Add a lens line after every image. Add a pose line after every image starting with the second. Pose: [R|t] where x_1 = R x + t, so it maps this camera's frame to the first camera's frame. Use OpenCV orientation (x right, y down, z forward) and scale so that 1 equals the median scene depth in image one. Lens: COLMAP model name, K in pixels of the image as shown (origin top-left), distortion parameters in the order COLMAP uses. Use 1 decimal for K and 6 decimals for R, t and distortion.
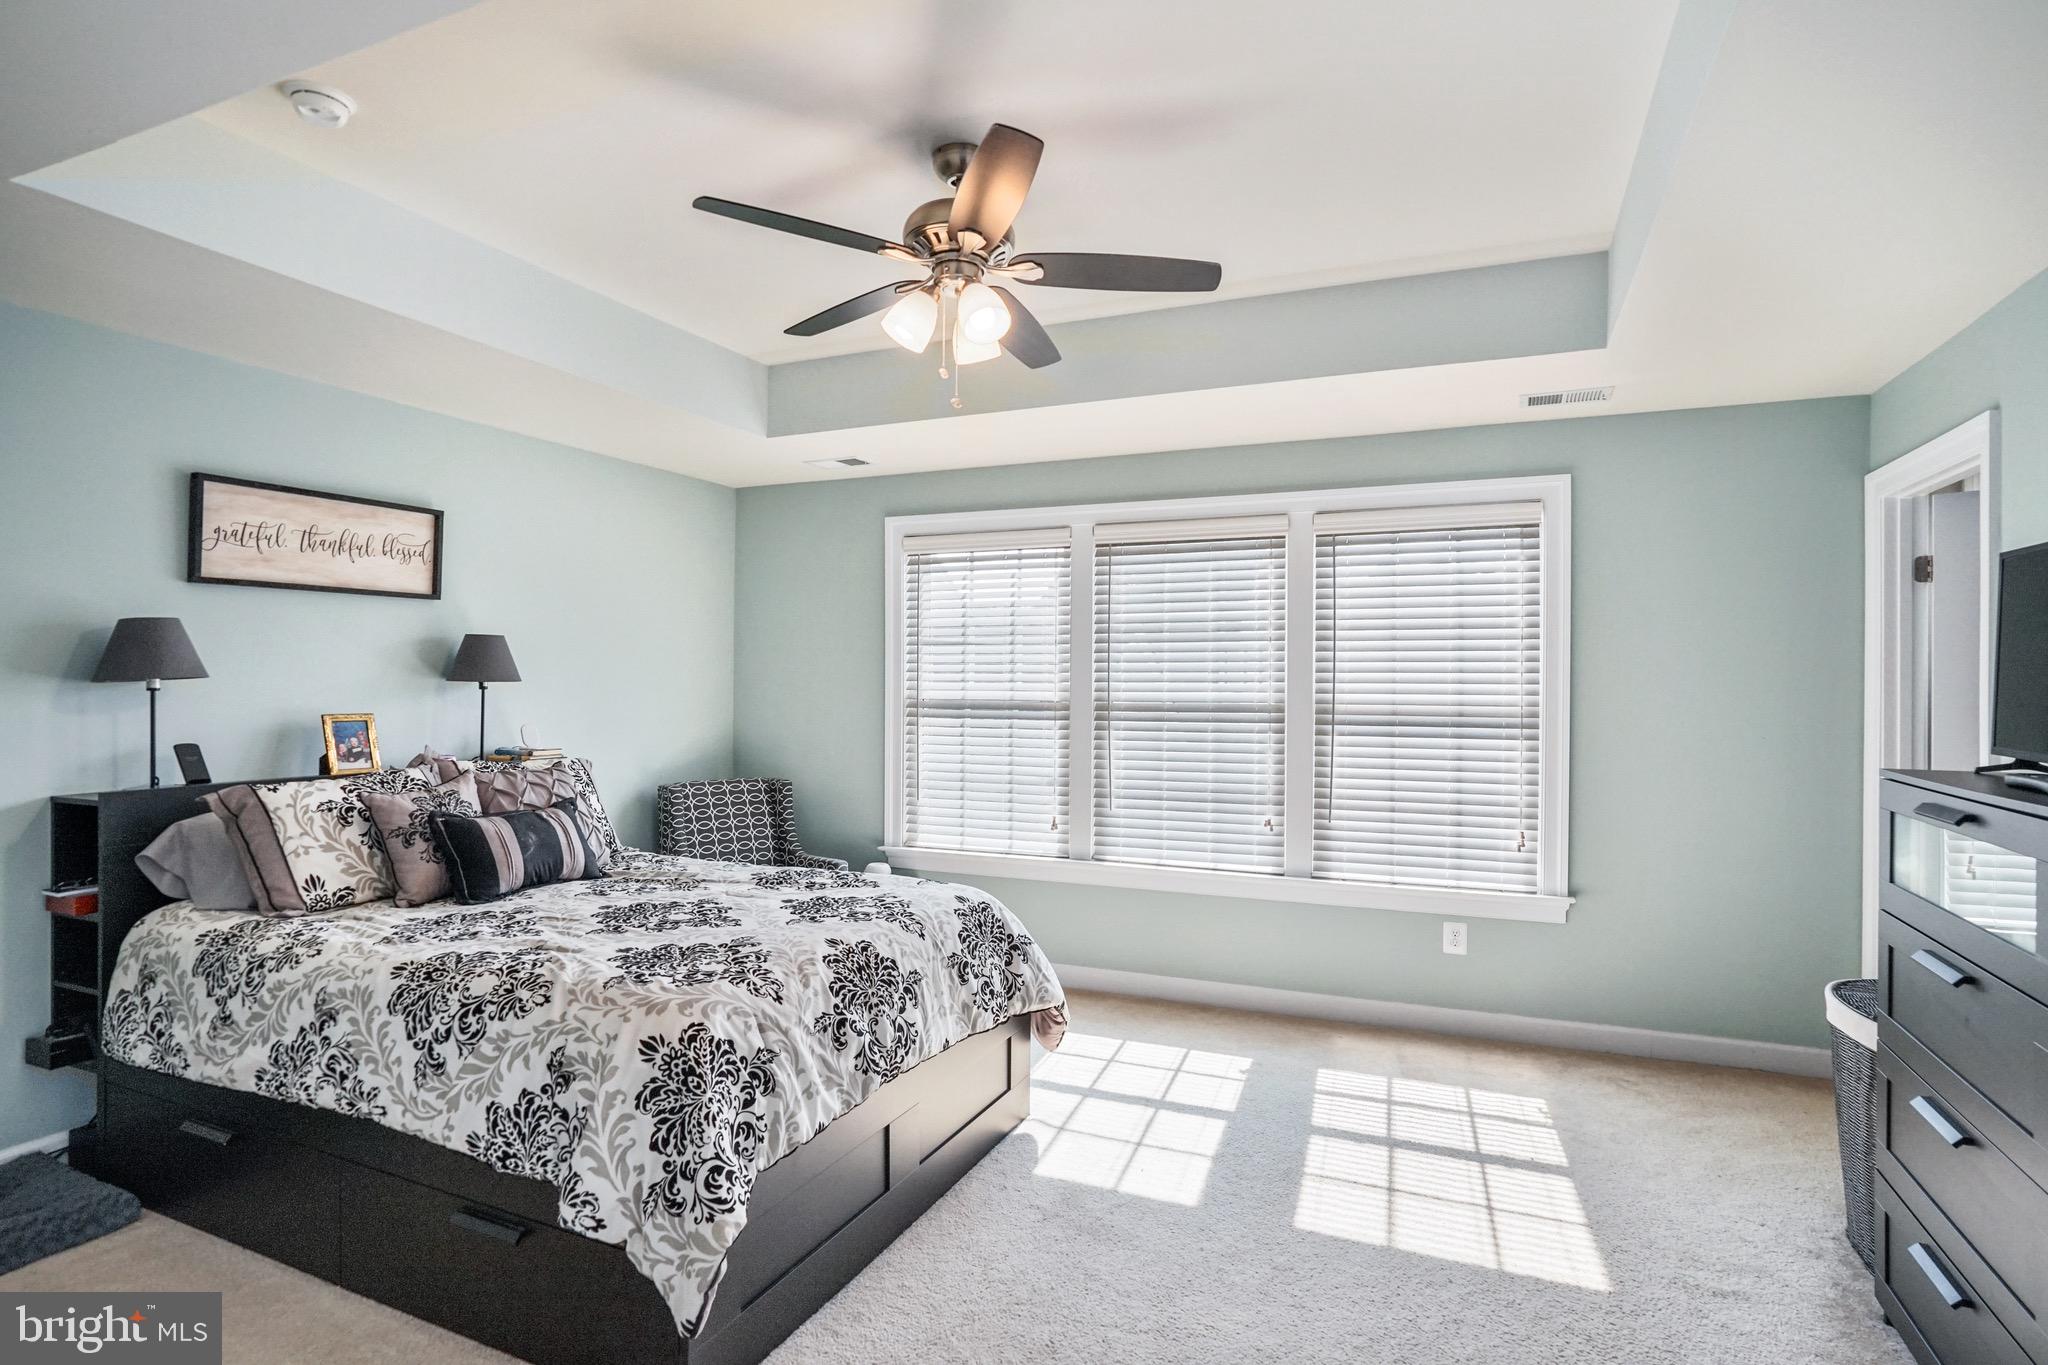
lens RADIAL K [[1066.4, 0, 1011.4], [0, 1066.4, 681.9], [0, 0, 1]] dist [-0.012399, 0.001005]
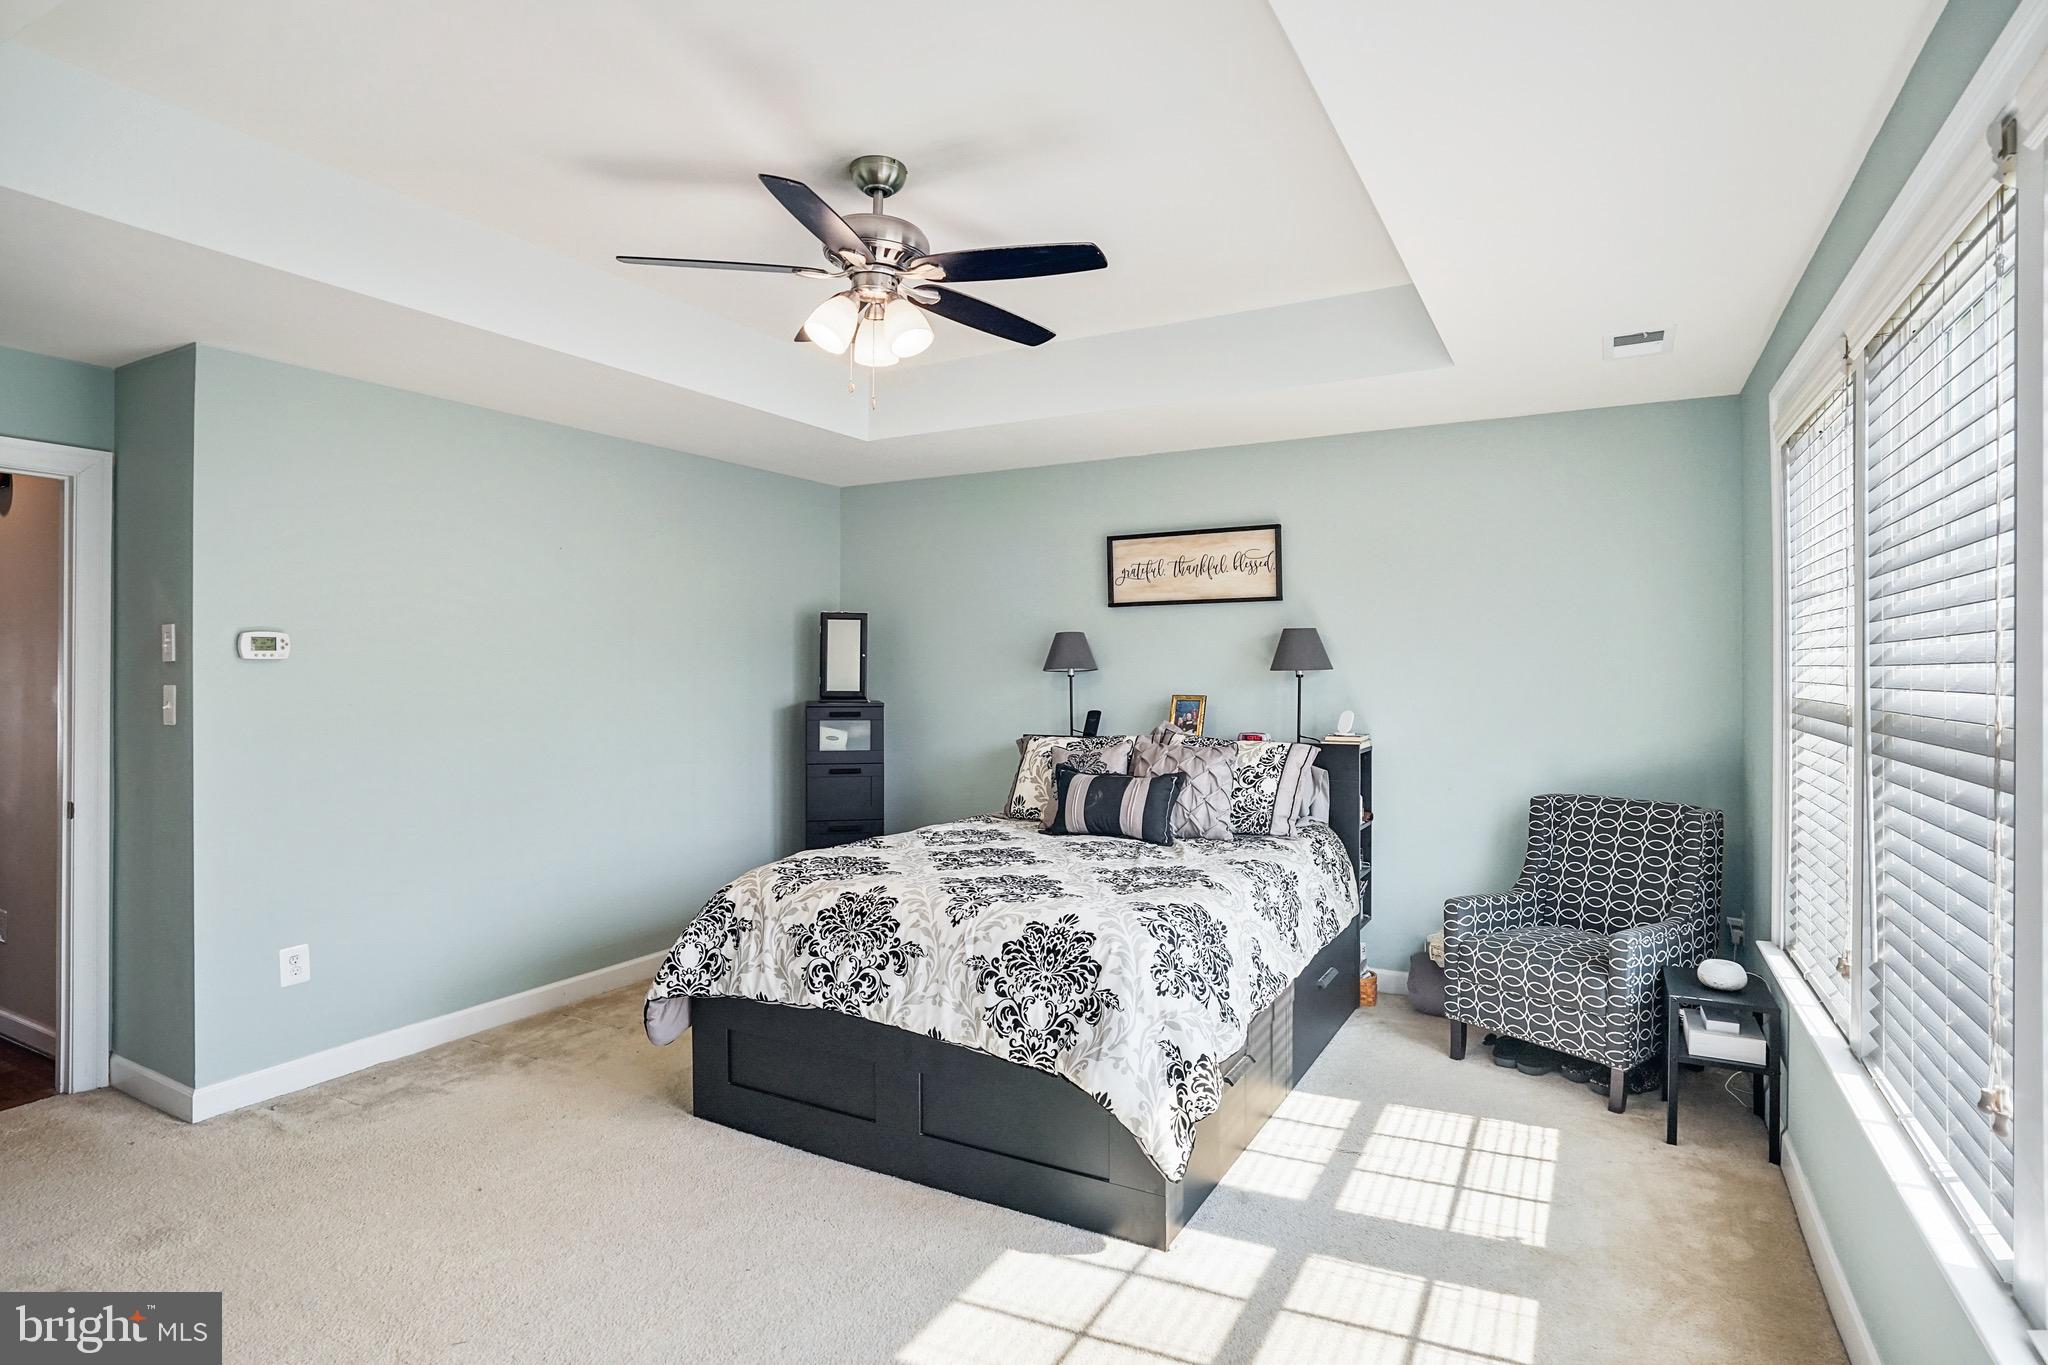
lens RADIAL K [[1066.4, 0, 1018.8], [0, 1066.4, 671.4], [0, 0, 1]] dist [-0.012399, 0.001005]
pose [[-0.089562, -0.003774, -0.995974, 0.730705], [0.000131, 0.999993, -0.003801, 0.005220], [0.995981, -0.000471, -0.089560, 0.923723]]
